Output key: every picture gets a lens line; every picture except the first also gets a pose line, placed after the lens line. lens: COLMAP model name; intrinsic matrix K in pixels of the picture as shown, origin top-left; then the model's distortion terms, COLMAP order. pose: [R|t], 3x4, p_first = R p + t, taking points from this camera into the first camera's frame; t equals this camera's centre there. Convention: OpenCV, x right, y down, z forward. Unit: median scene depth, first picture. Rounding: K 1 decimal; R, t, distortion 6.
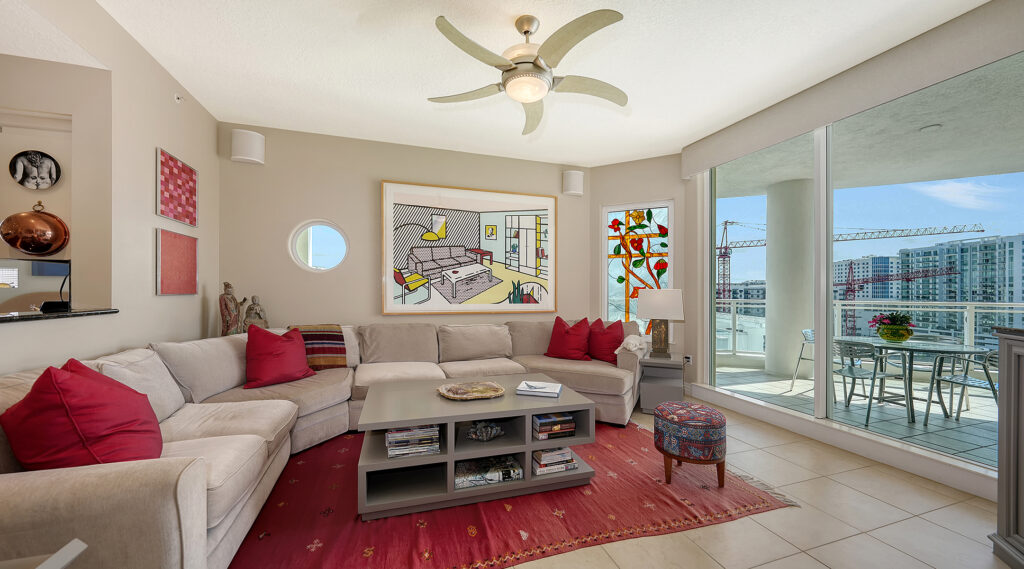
lens RADIAL K [[359.2, 0, 507.4], [0, 359.2, 290.9], [0, 0, 1]] dist [-0.004797, -0.000065]
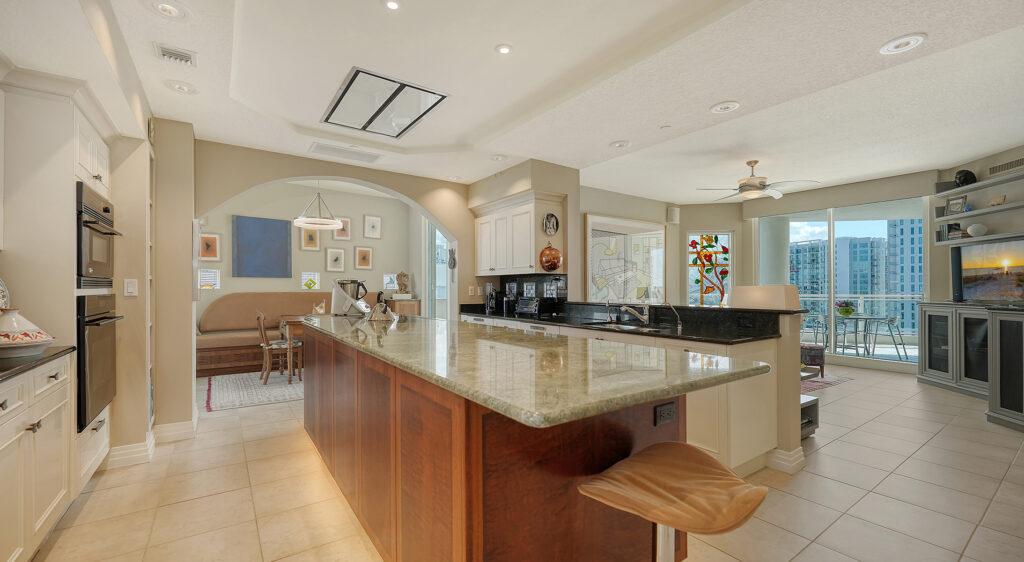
lens RADIAL K [[415.9, 0, 513.2], [0, 415.9, 283.0], [0, 0, 1]] dist [-0.000709, 0.000010]
pose [[0.952935, -0.000231, 0.303174, -0.942552], [0.003569, 0.999939, -0.010458, -0.009745], [-0.303153, 0.011048, 0.952878, -0.409841]]
